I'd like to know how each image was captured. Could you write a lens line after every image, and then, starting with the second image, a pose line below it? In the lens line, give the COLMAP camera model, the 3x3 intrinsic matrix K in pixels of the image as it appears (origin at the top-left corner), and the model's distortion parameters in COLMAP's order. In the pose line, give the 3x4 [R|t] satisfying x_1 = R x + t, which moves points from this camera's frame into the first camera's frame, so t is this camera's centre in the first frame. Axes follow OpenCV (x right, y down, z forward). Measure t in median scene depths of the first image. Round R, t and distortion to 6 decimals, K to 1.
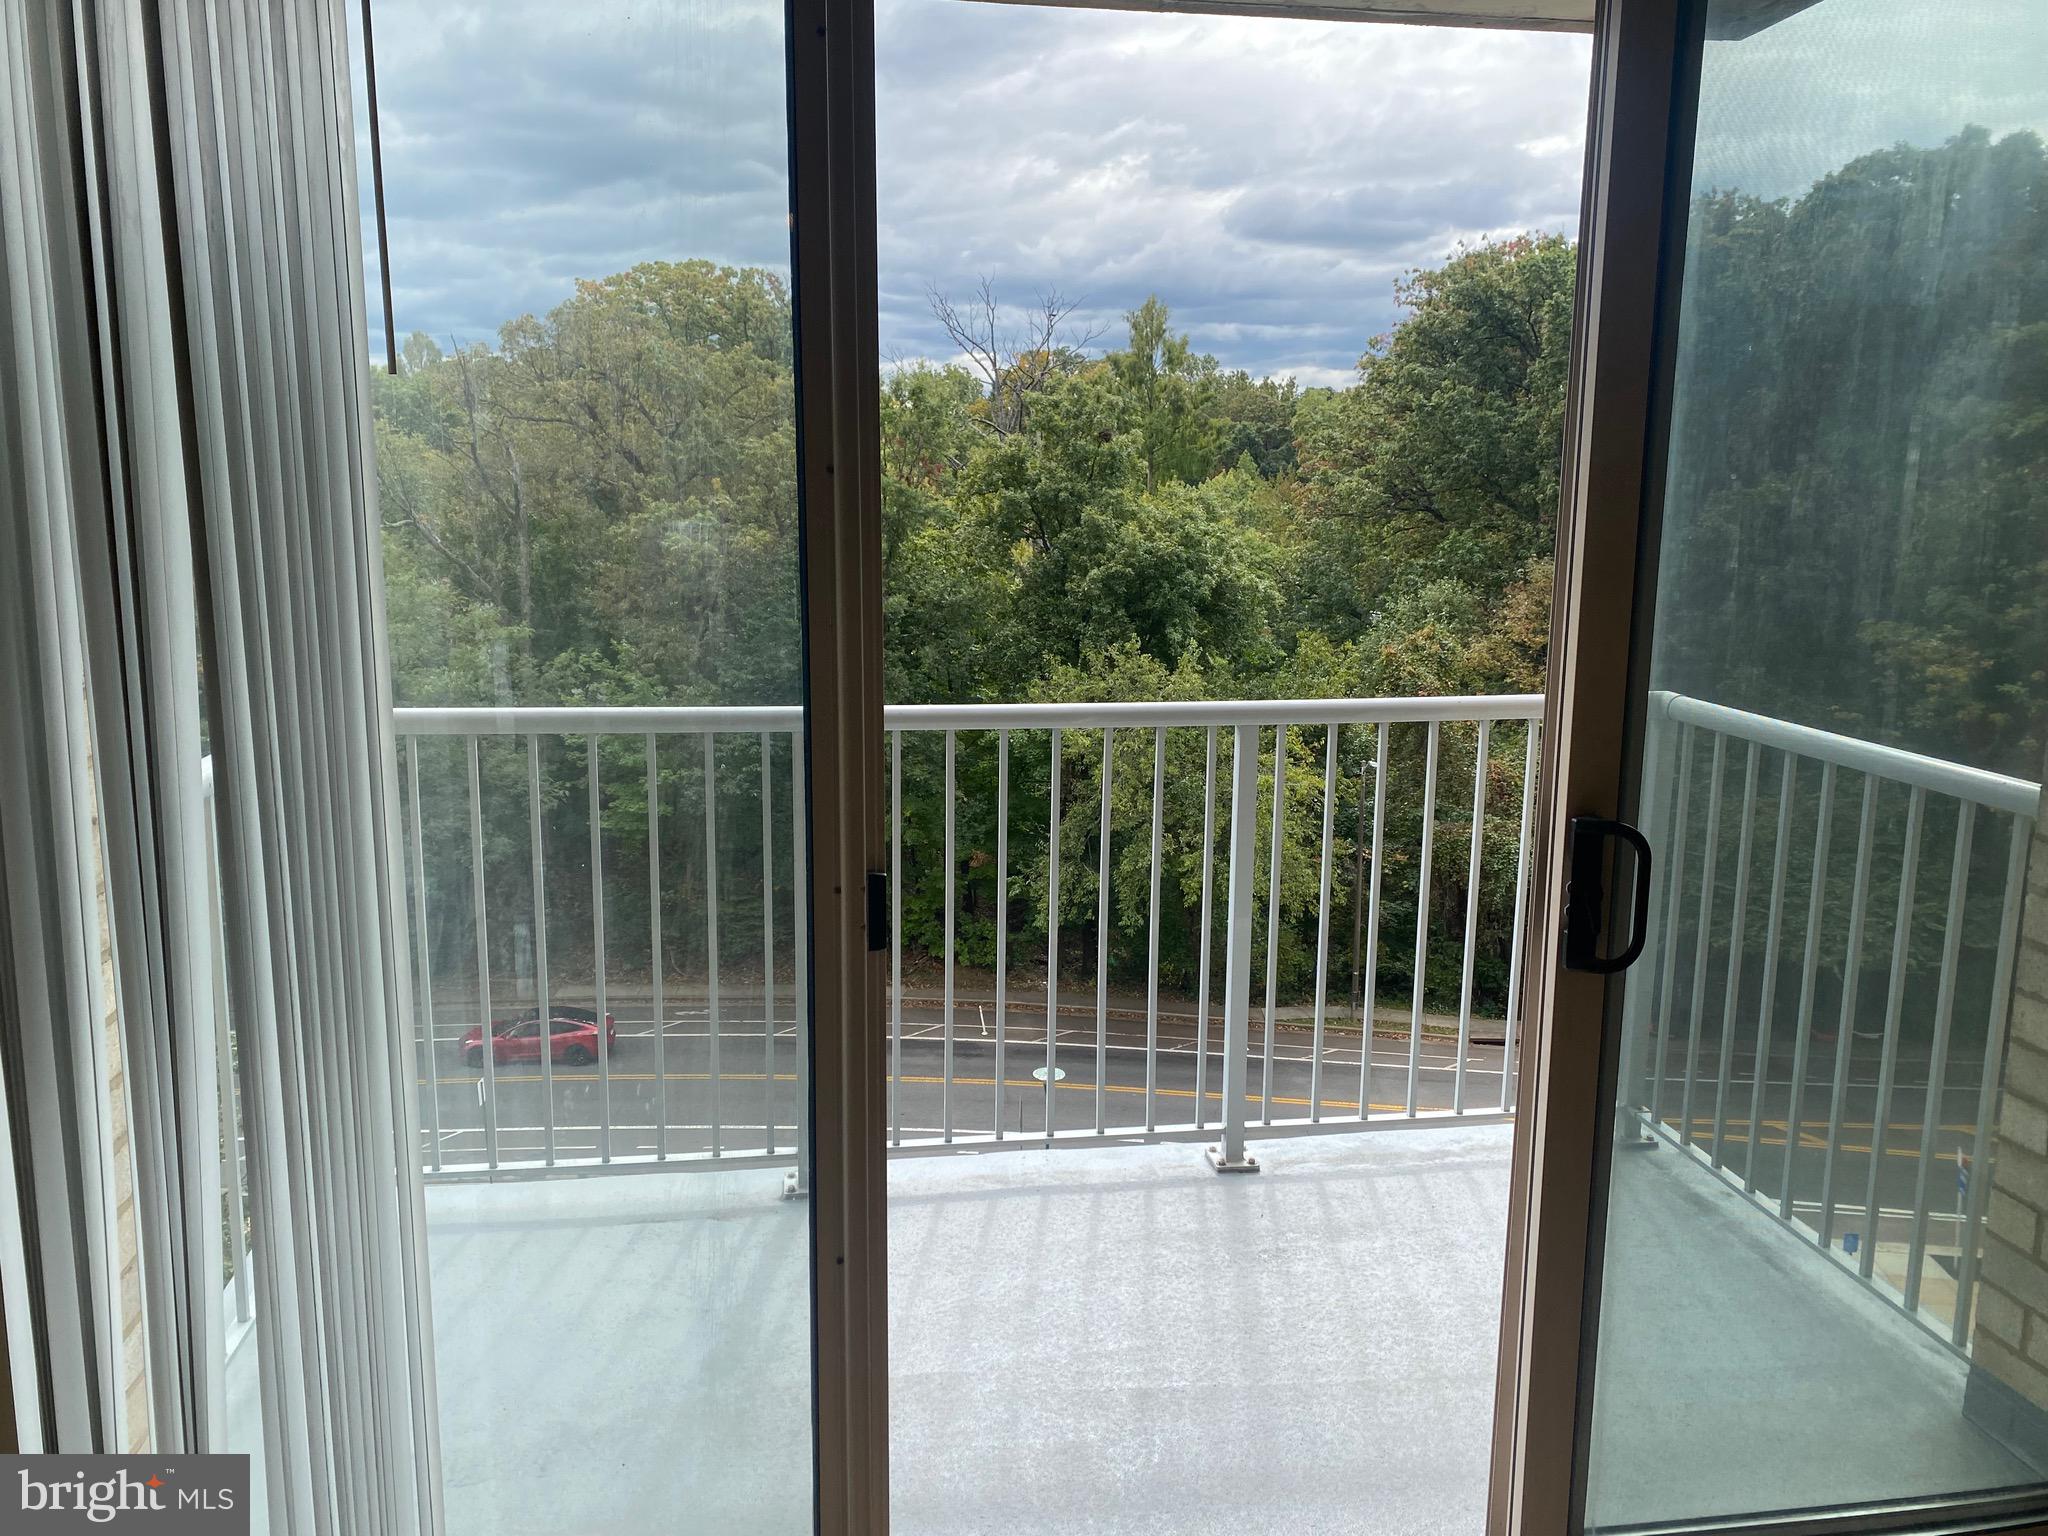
lens RADIAL K [[1509.4, 0, 979.5], [0, 1509.4, 733.0], [0, 0, 1]] dist [0.075289, -0.081286]
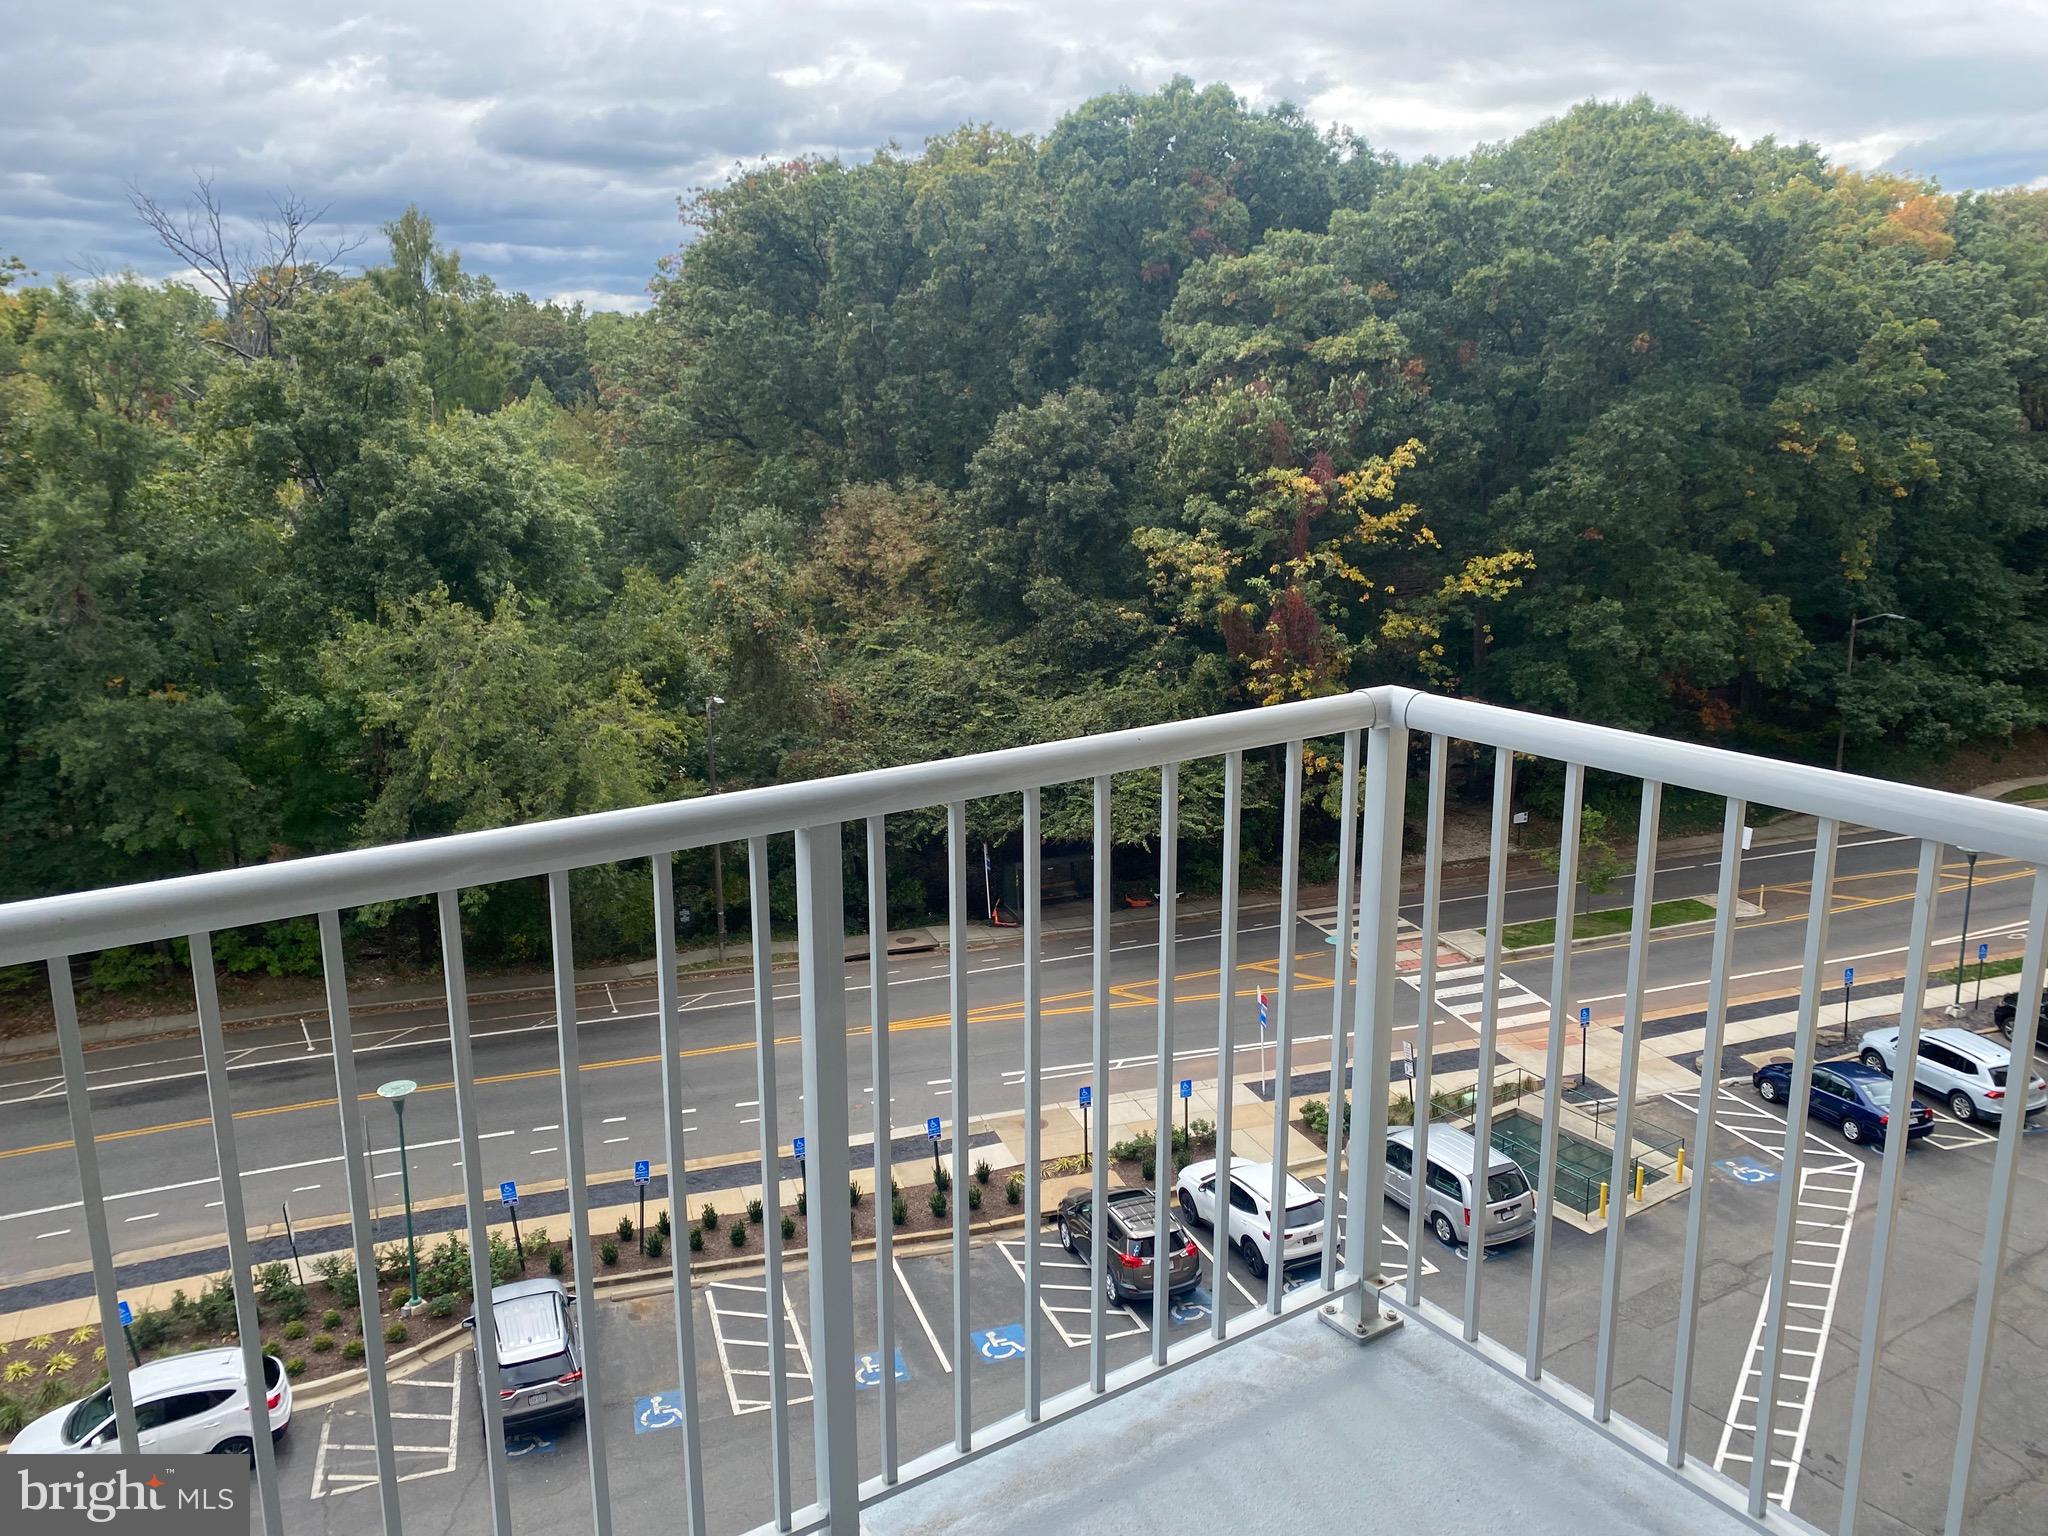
lens RADIAL K [[1509.4, 0, 979.5], [0, 1509.4, 733.0], [0, 0, 1]] dist [0.075289, -0.081286]
pose [[0.900349, -0.110050, 0.421022, -0.000246], [0.091024, 0.993719, 0.065094, -0.005005], [-0.425541, -0.020284, 0.904712, 0.035821]]
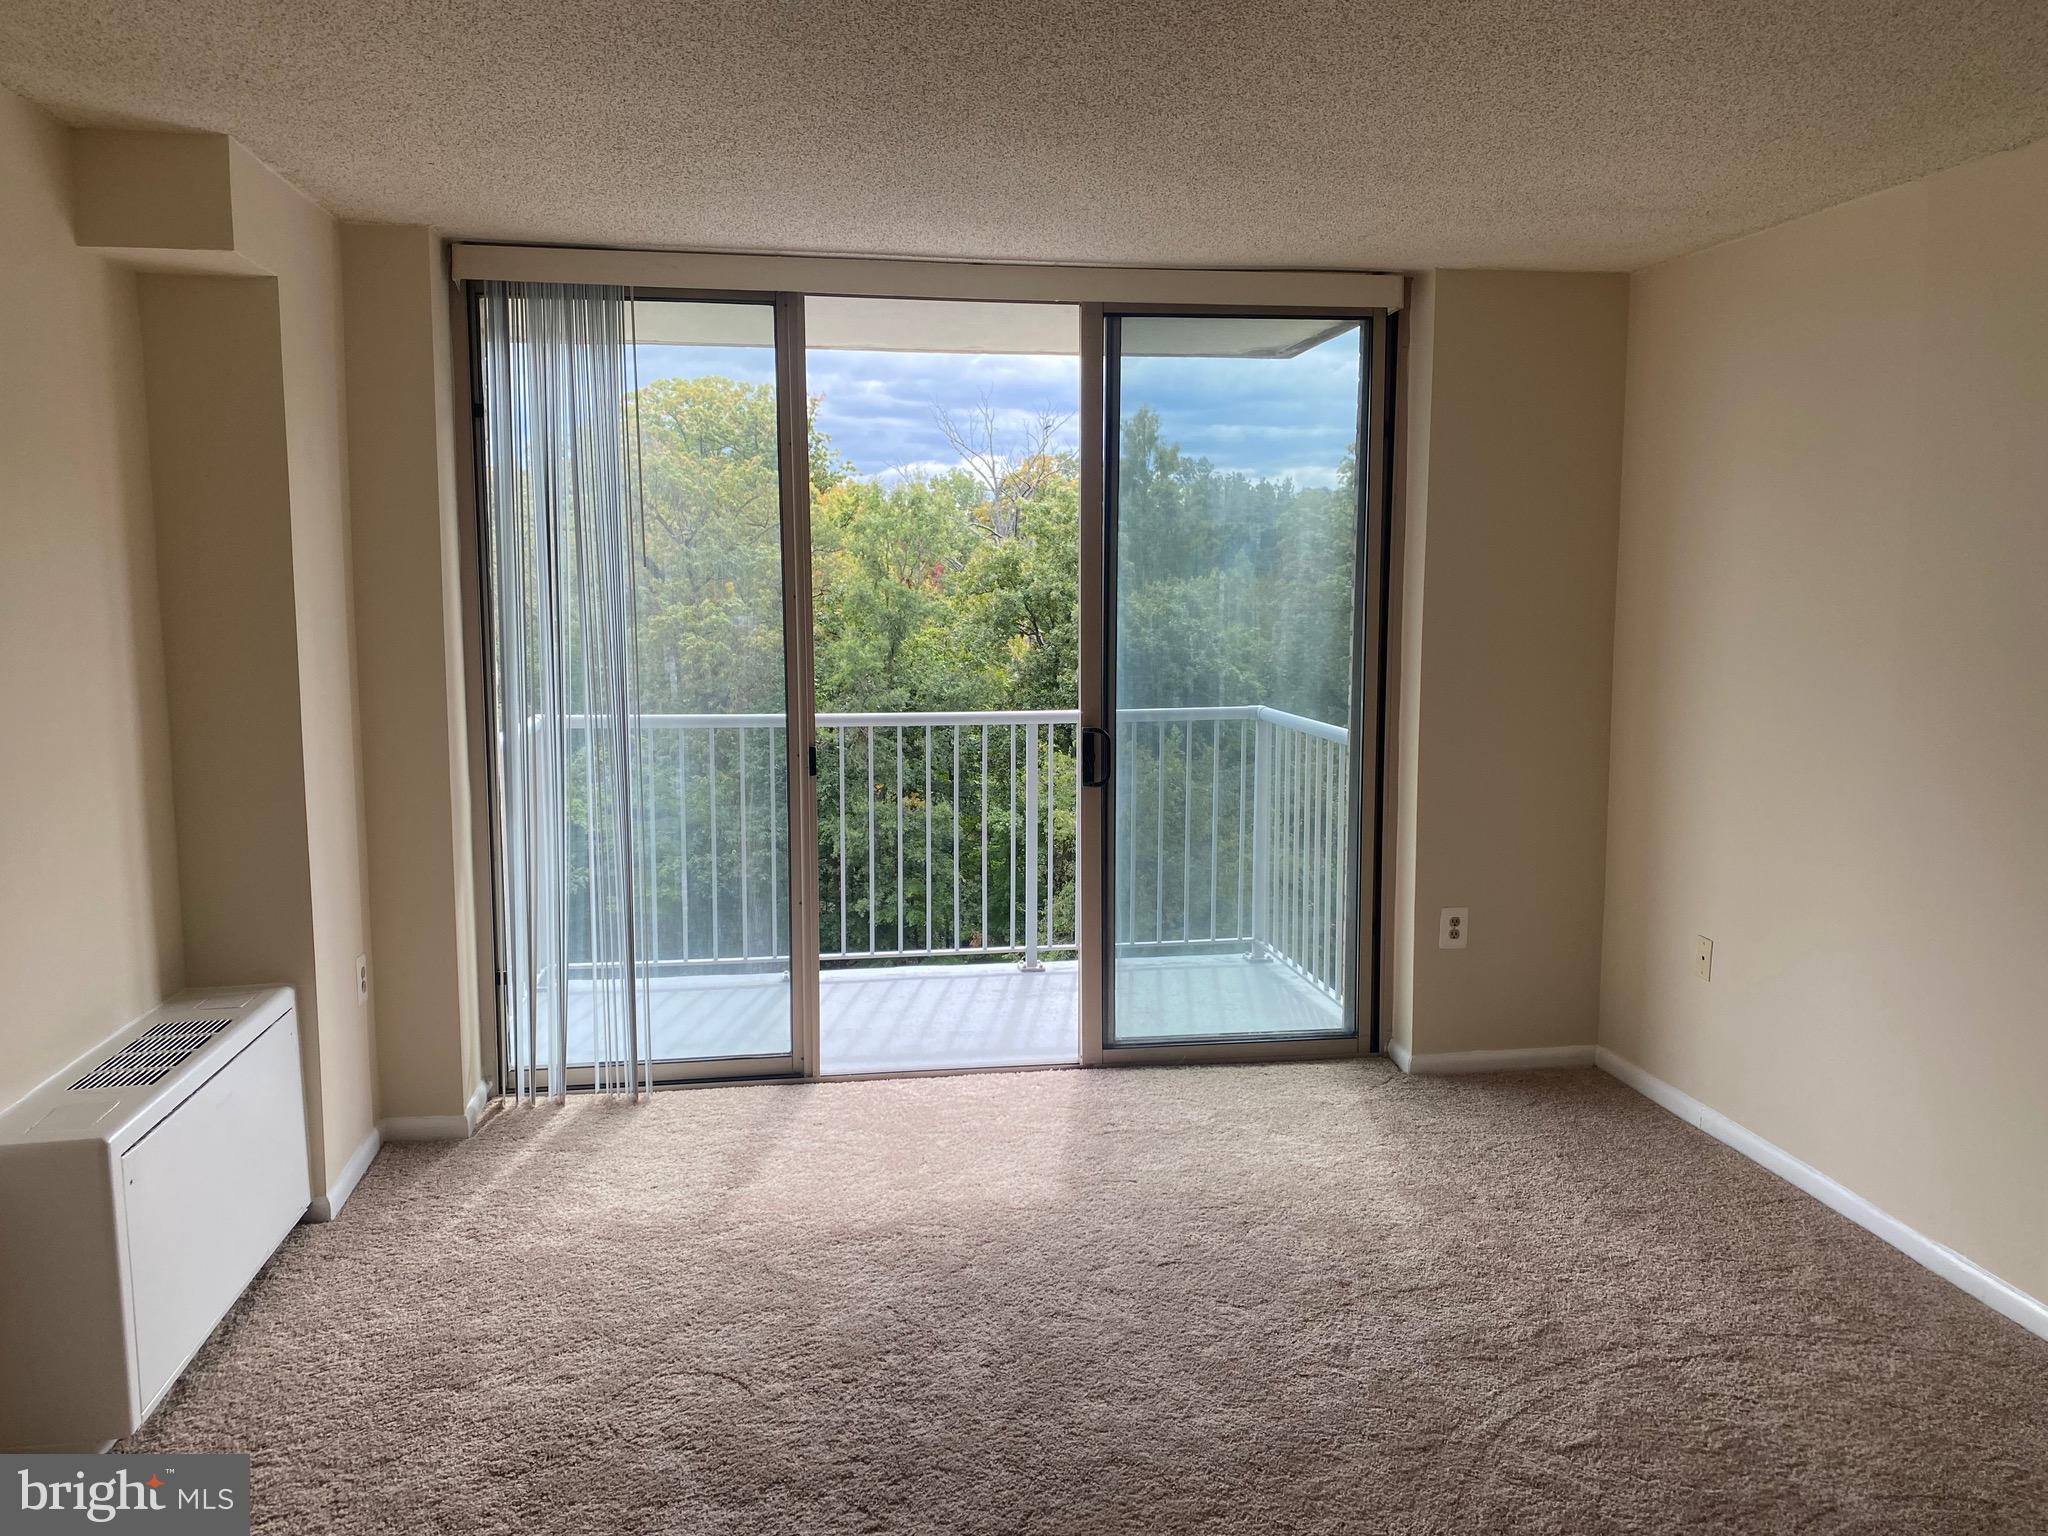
lens RADIAL K [[1556.7, 0, 1024.0], [0, 1556.7, 768.0], [0, 0, 1]] dist [0.001501, 0.006490]
pose [[0.999797, -0.011005, 0.016868, 0.014164], [0.011737, 0.998965, -0.043940, 0.013789], [-0.016367, 0.044129, 0.998892, -0.094600]]
